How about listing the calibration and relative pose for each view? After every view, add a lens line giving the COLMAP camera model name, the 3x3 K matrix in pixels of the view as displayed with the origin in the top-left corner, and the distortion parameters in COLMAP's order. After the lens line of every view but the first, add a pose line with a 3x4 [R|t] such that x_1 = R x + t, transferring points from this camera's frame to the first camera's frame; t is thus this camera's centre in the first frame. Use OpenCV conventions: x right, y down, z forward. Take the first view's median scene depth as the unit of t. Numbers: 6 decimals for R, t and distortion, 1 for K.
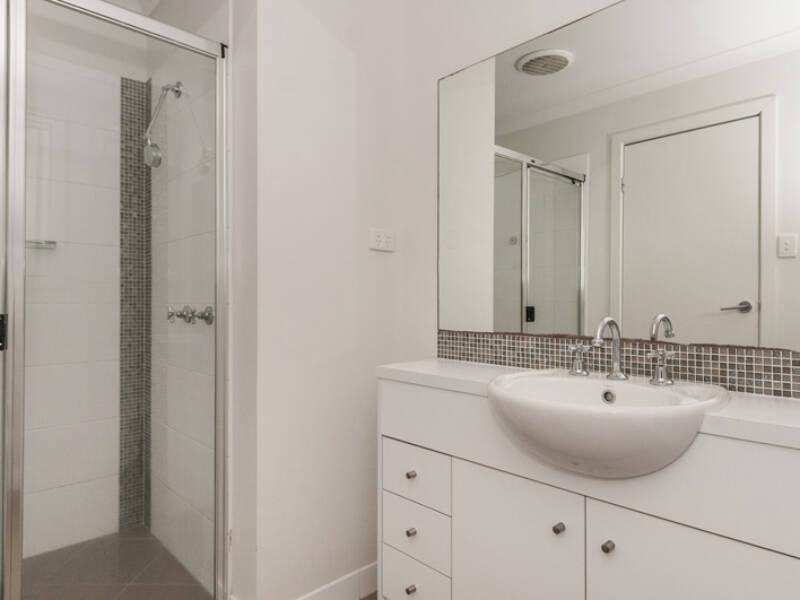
lens RADIAL K [[492.7, 0, 397.9], [0, 492.7, 310.0], [0, 0, 1]] dist [0.003075, 0.001802]
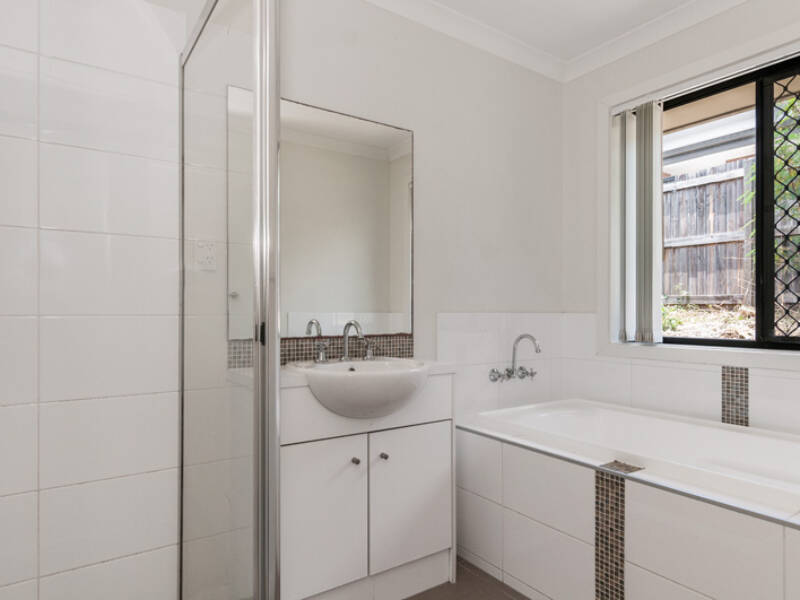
lens RADIAL K [[492.7, 0, 397.9], [0, 492.7, 310.0], [0, 0, 1]] dist [0.003075, 0.001802]
pose [[0.157536, -0.010374, 0.987459, -1.038151], [-0.000373, 0.999944, 0.010564, -0.041812], [-0.987513, -0.002033, 0.157524, 0.553629]]
